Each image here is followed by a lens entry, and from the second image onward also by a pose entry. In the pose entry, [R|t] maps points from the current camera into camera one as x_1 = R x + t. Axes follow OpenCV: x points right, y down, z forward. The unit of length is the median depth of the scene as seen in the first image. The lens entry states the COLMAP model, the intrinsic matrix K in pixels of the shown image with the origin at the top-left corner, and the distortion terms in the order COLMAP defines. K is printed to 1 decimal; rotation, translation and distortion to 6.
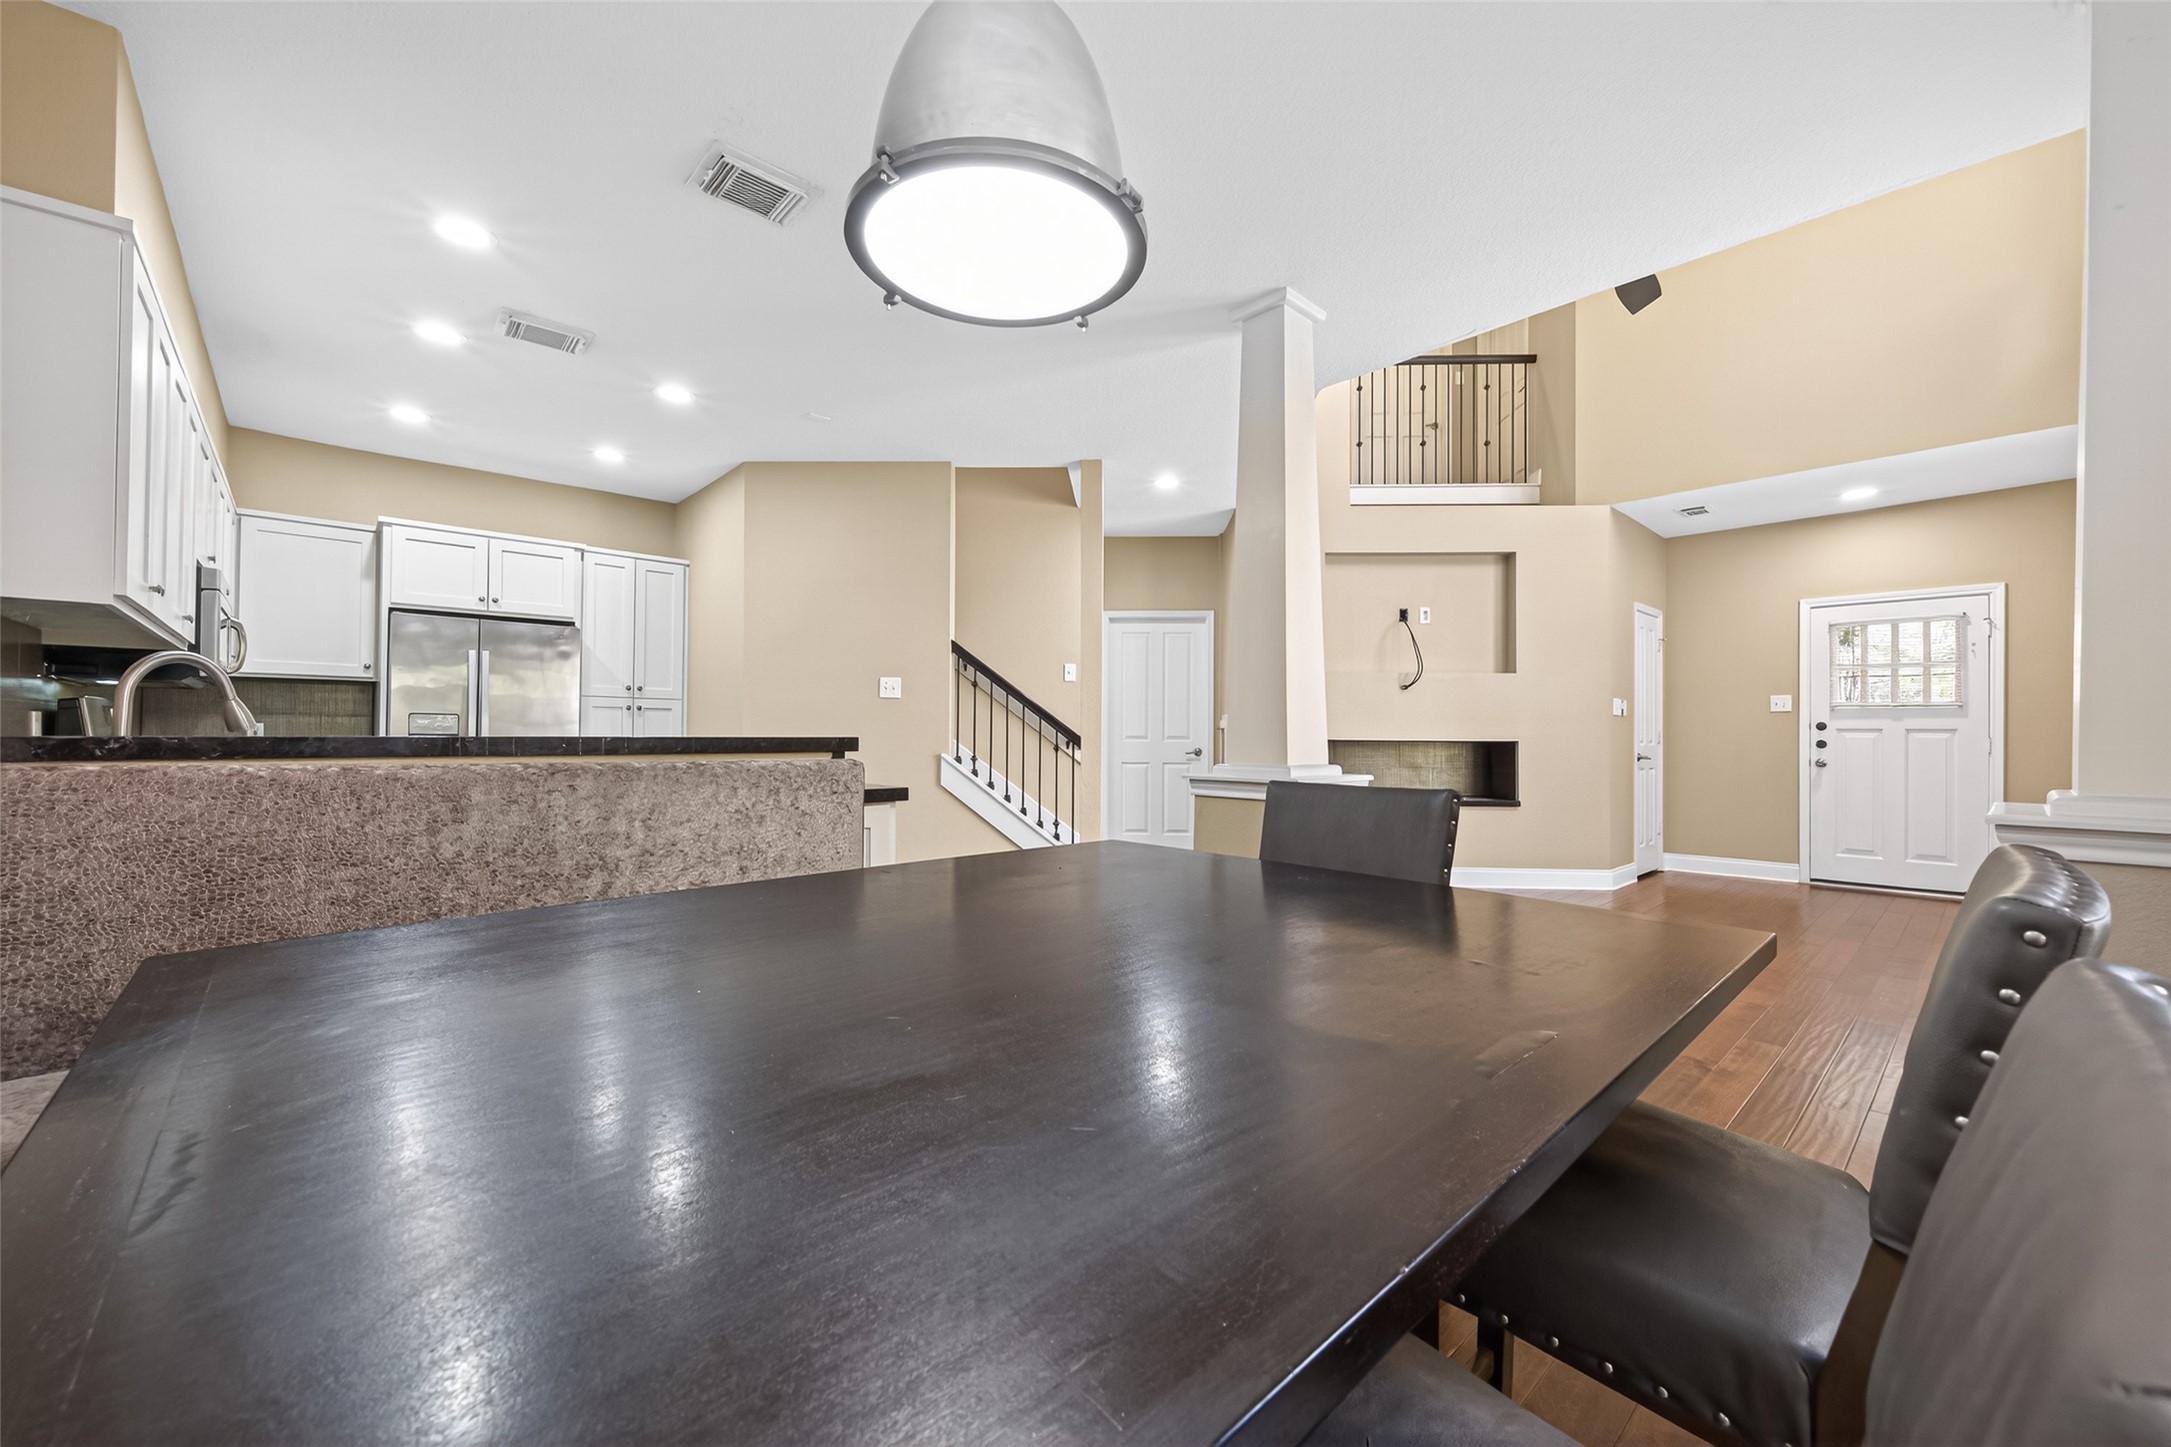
lens RADIAL K [[841.5, 0, 1083.1], [0, 841.5, 716.9], [0, 0, 1]] dist [0.005025, -0.001428]
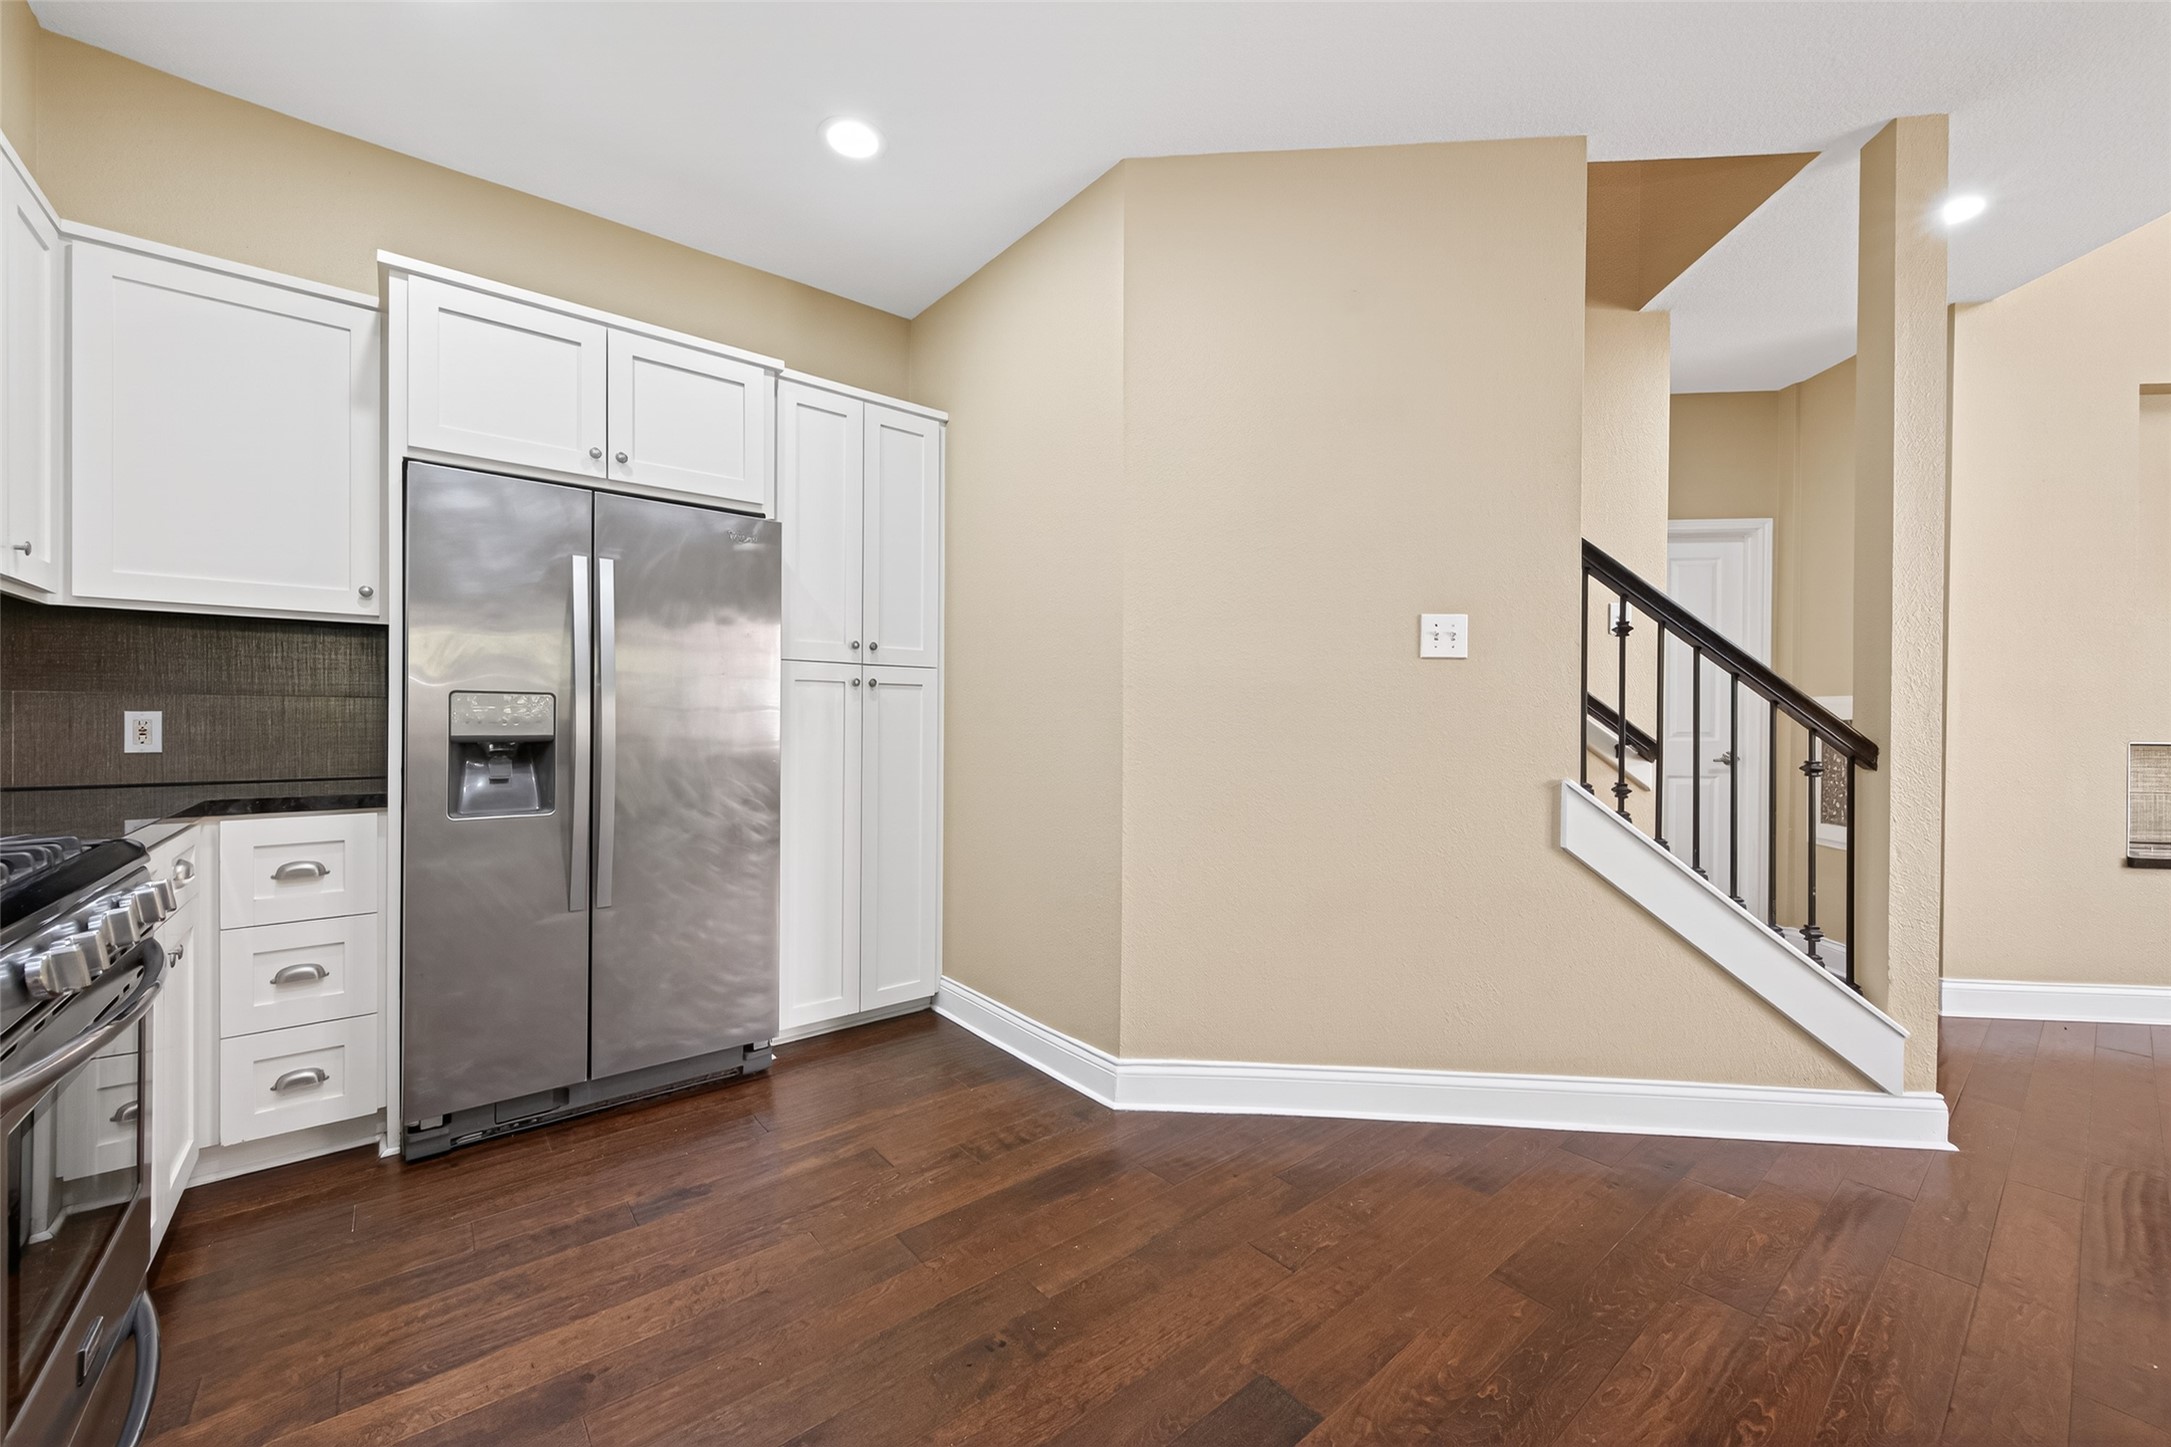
lens RADIAL K [[841.5, 0, 1085.8], [0, 841.5, 720.9], [0, 0, 1]] dist [0.005025, -0.001428]
pose [[0.998778, 0.000500, -0.049428, -0.407506], [0.000595, 0.999755, 0.022138, 0.002054], [0.049427, -0.022141, 0.998532, 0.527668]]
